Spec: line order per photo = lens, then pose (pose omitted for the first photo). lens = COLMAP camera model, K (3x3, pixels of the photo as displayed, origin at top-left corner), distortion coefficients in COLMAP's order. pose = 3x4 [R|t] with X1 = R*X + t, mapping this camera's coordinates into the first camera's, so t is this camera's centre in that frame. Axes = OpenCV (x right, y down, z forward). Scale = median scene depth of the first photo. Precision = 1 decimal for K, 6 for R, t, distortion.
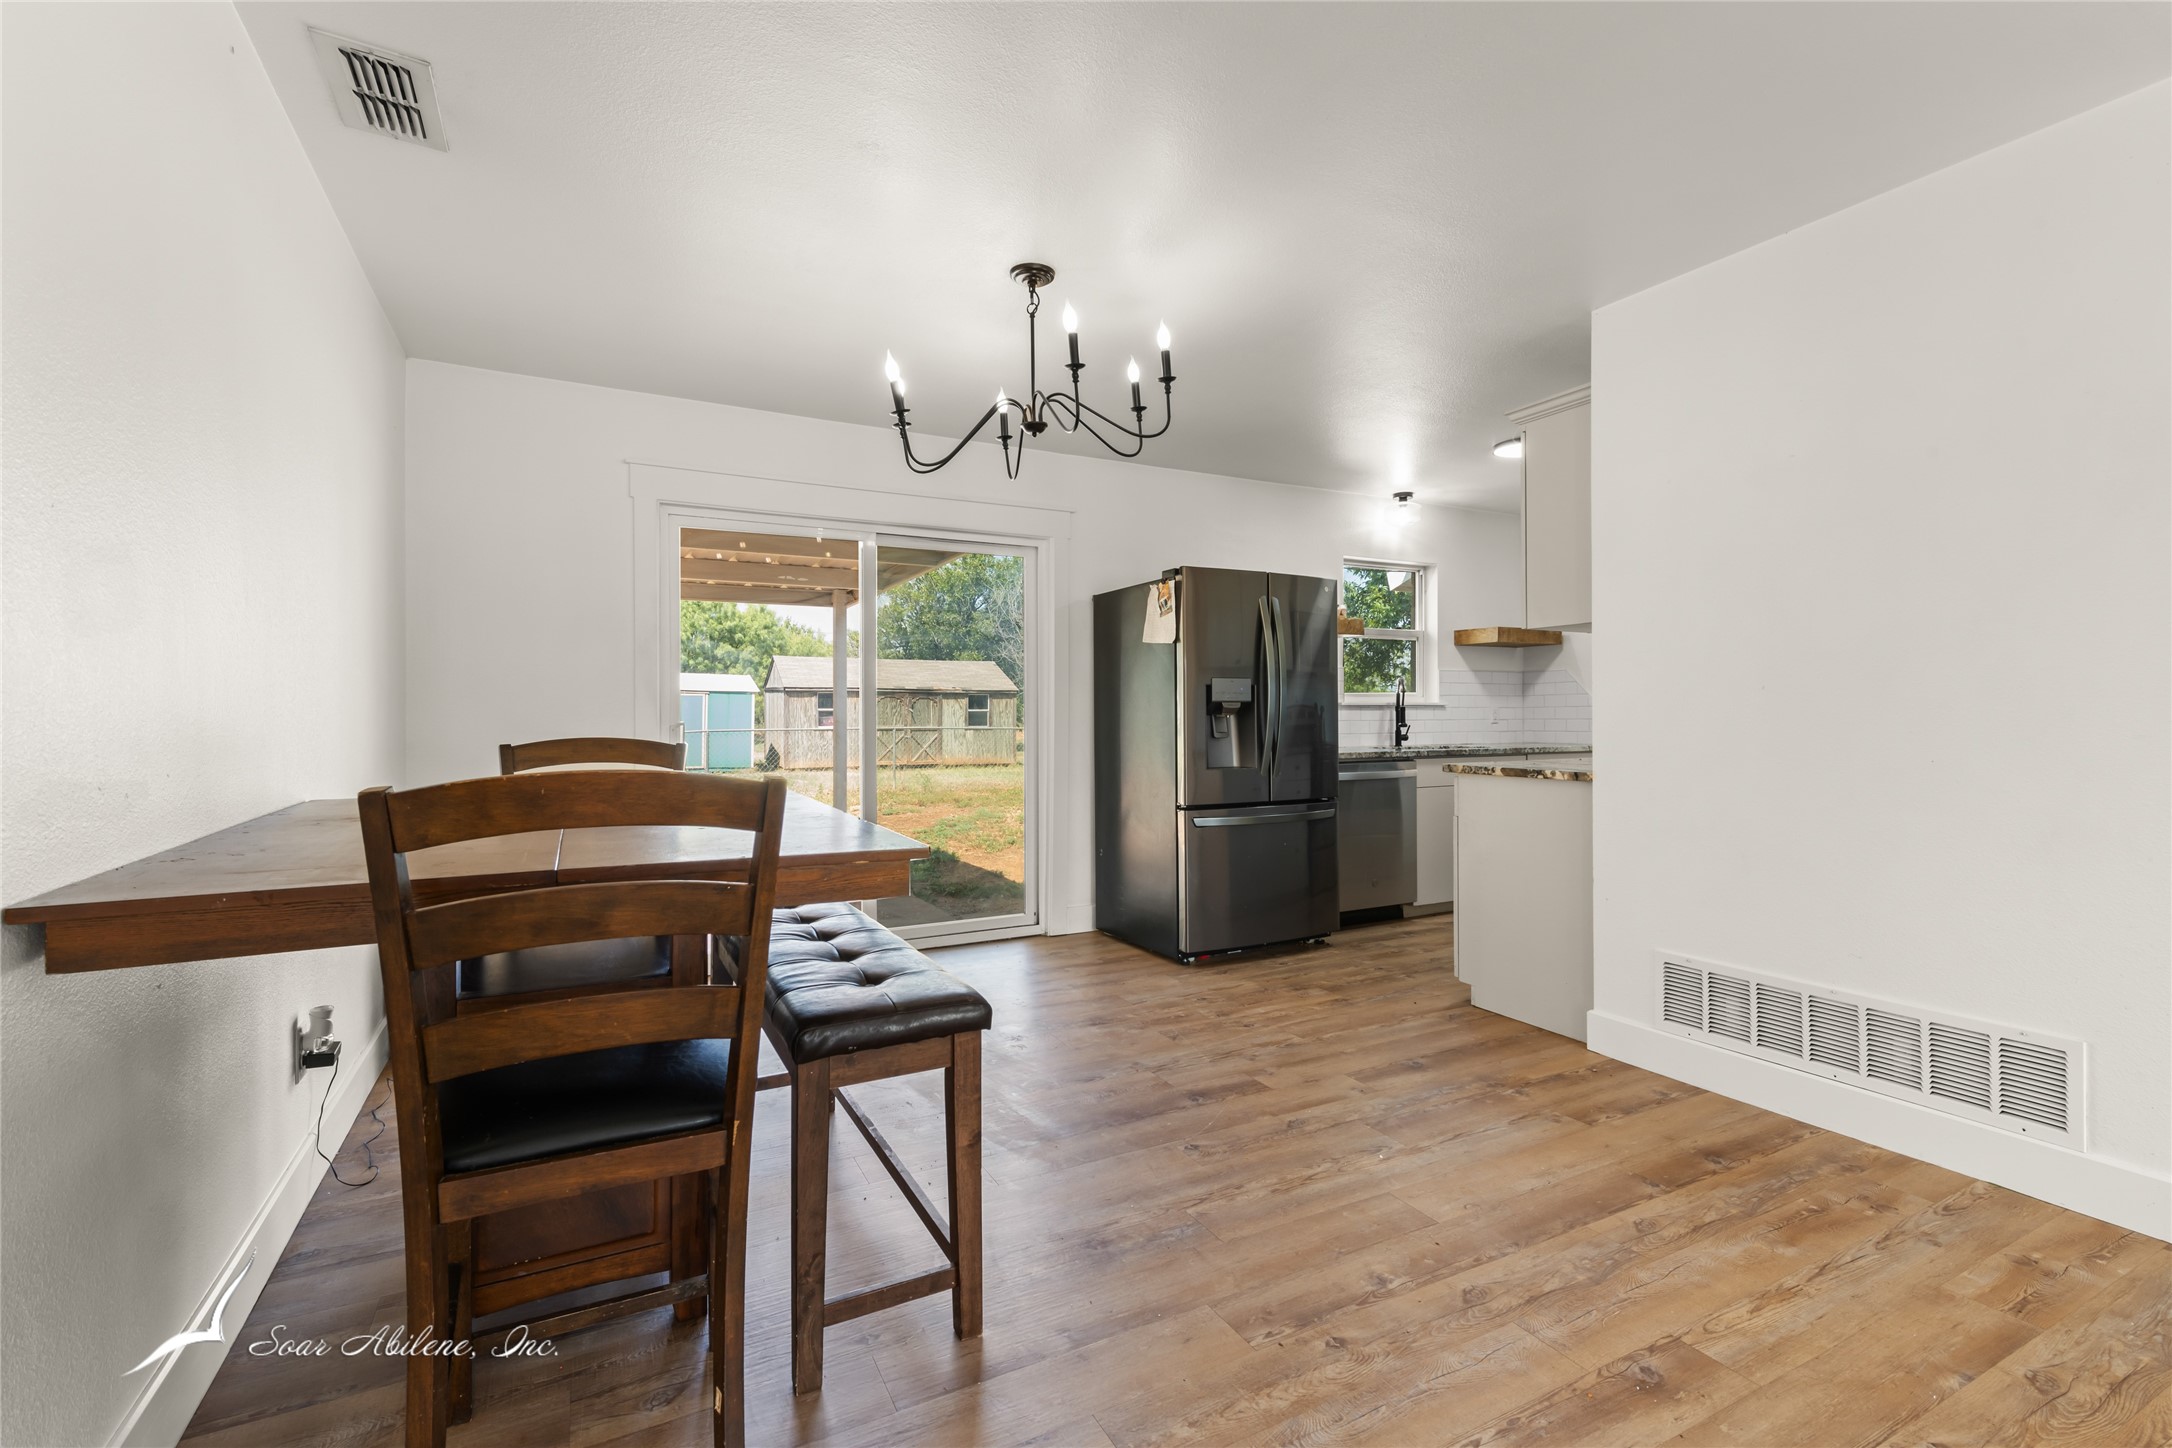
lens RADIAL K [[961.4, 0, 1086.0], [0, 961.4, 724.0], [0, 0, 1]] dist [0.008617, -0.001136]
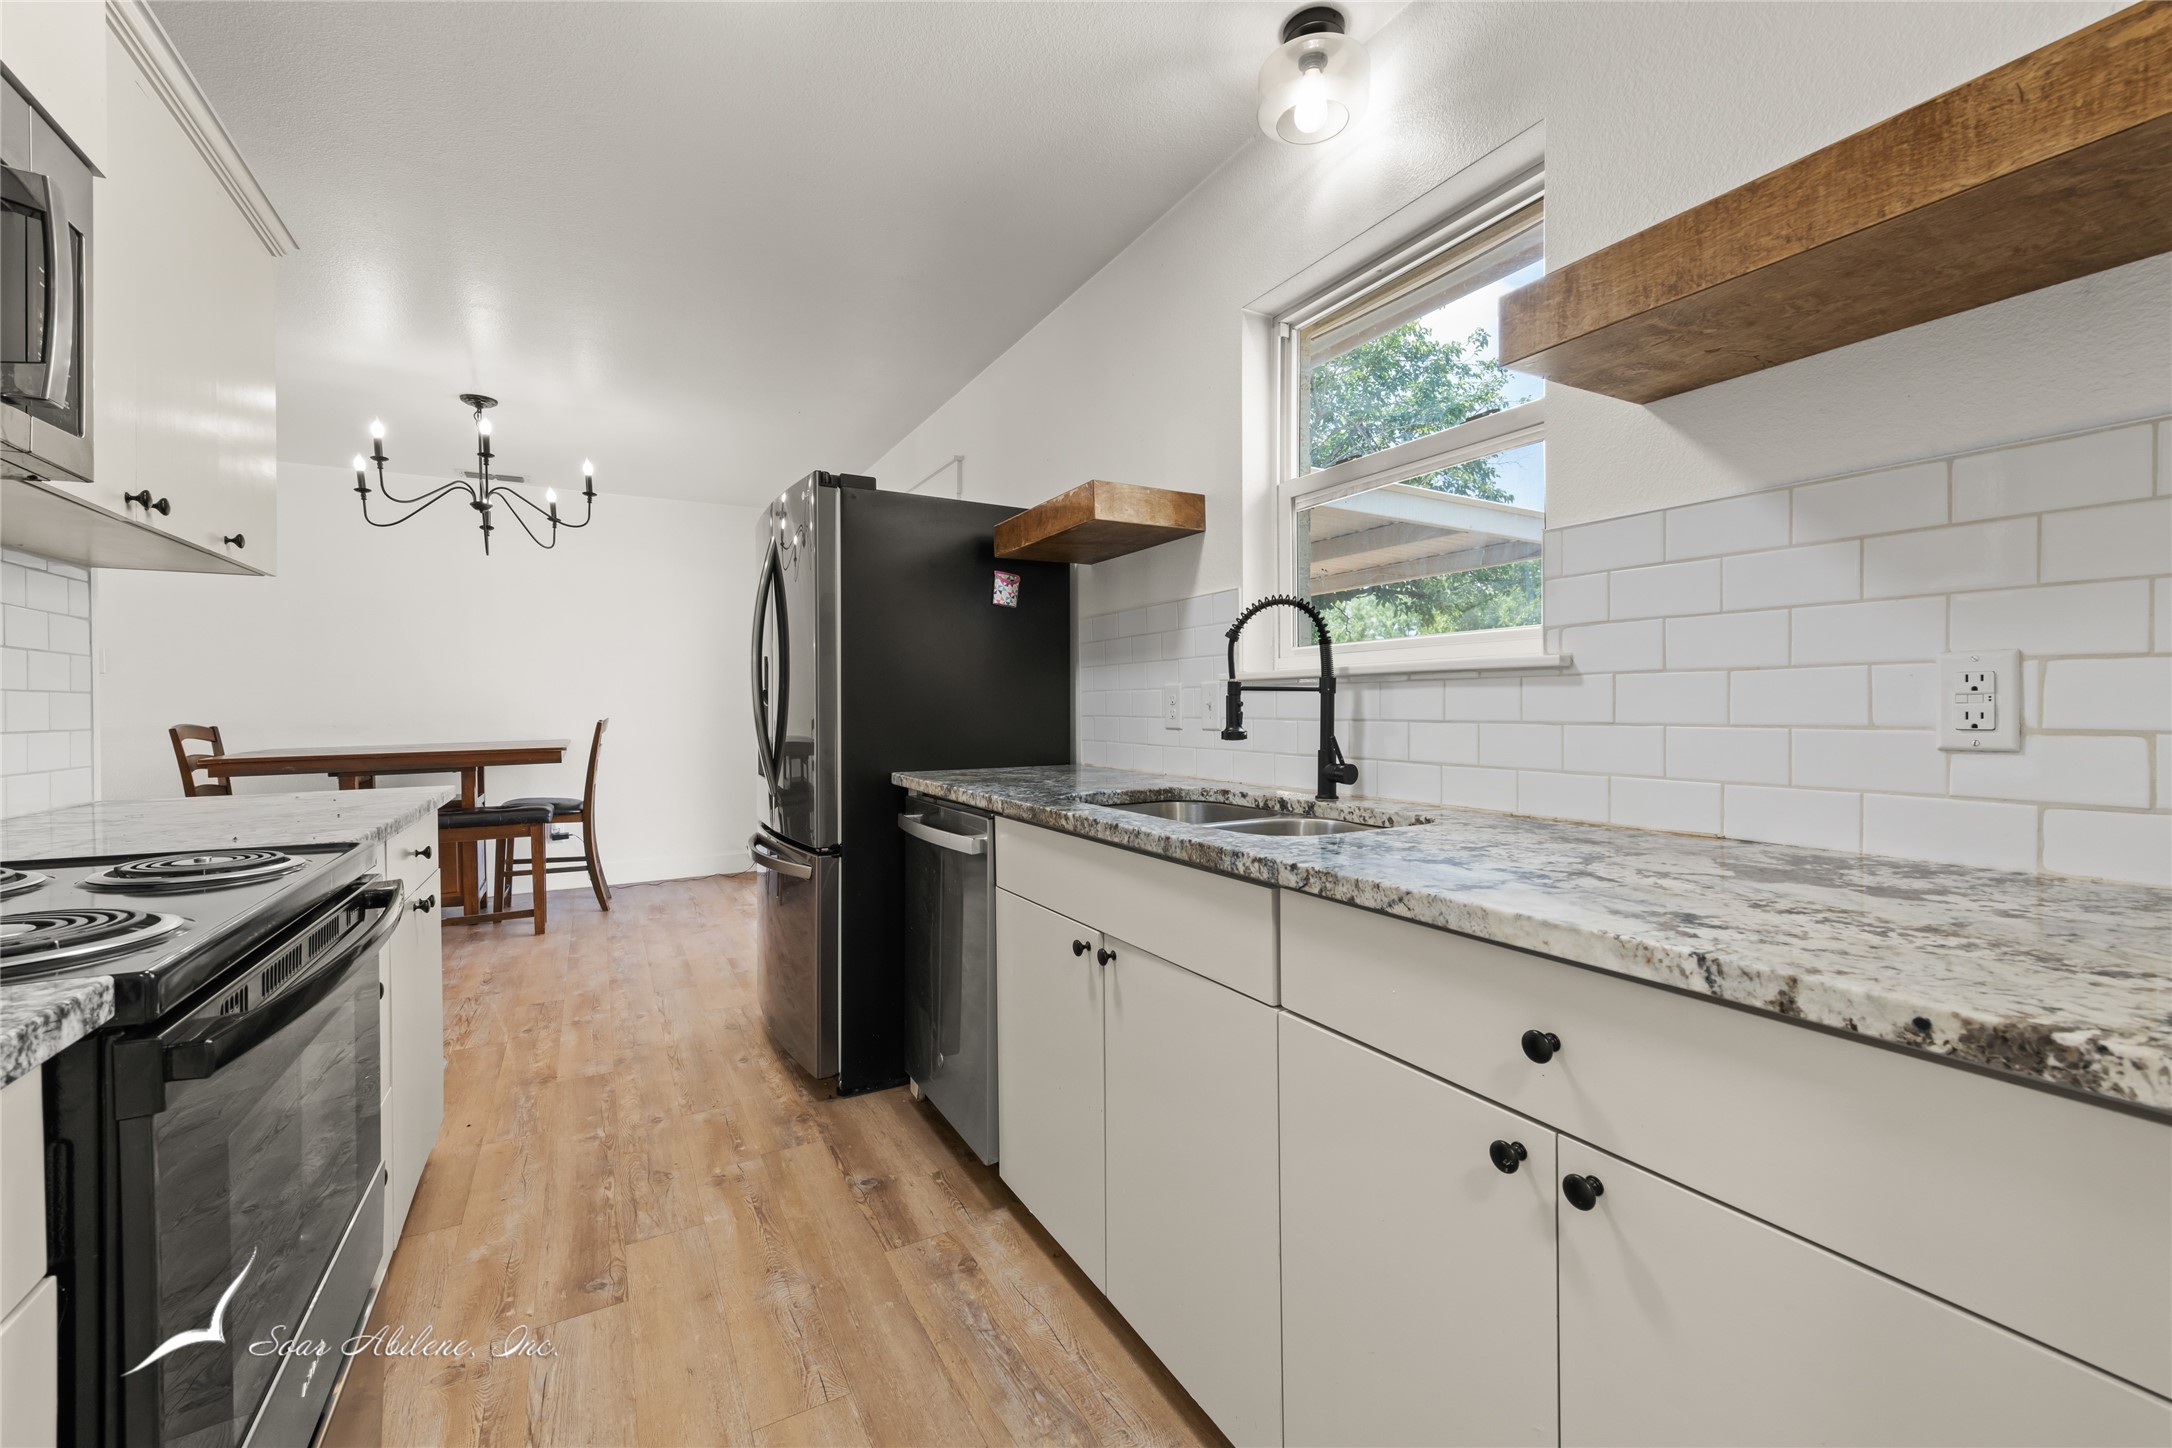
lens RADIAL K [[913.9, 0, 1079.5], [0, 913.9, 711.7], [0, 0, 1]] dist [0.017930, -0.000239]
pose [[0.001139, 0.009764, -0.999952, 1.208474], [-0.004653, 0.999942, 0.009759, -0.018211], [0.999989, 0.004642, 0.001184, 1.723696]]
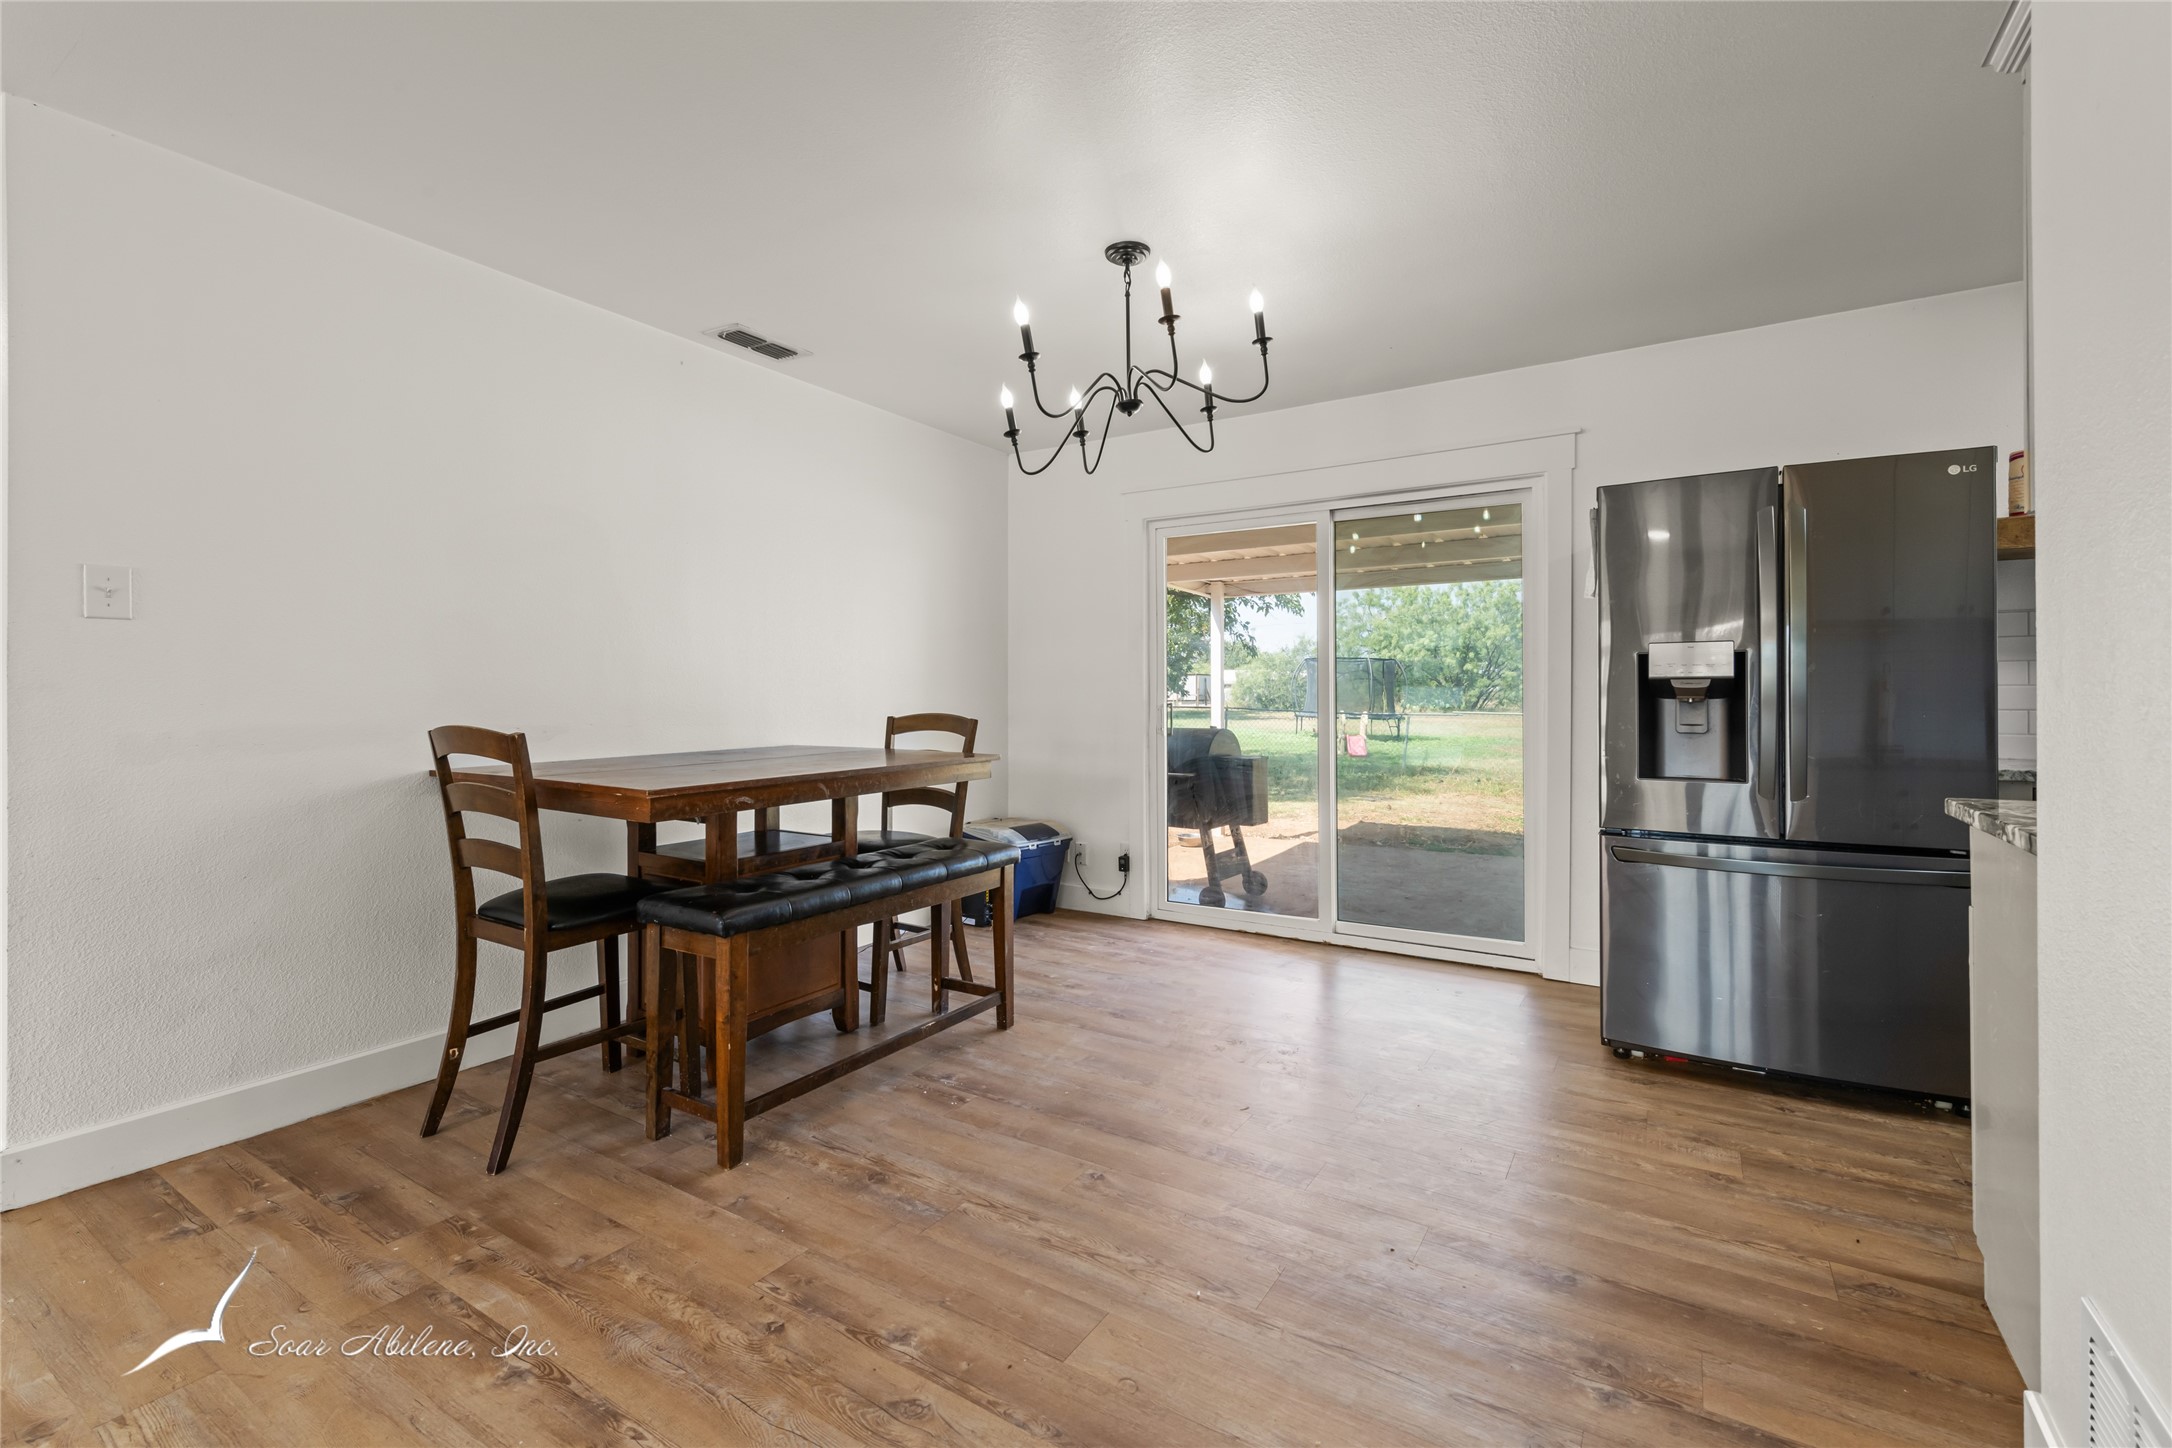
lens RADIAL K [[958.6, 0, 1079.4], [0, 958.6, 698.9], [0, 0, 1]] dist [0.008985, -0.000551]
pose [[0.491801, 0.002782, -0.870703, 0.711047], [-0.008743, 0.999960, -0.001743, -0.005724], [0.870664, 0.008470, 0.491806, 0.432560]]
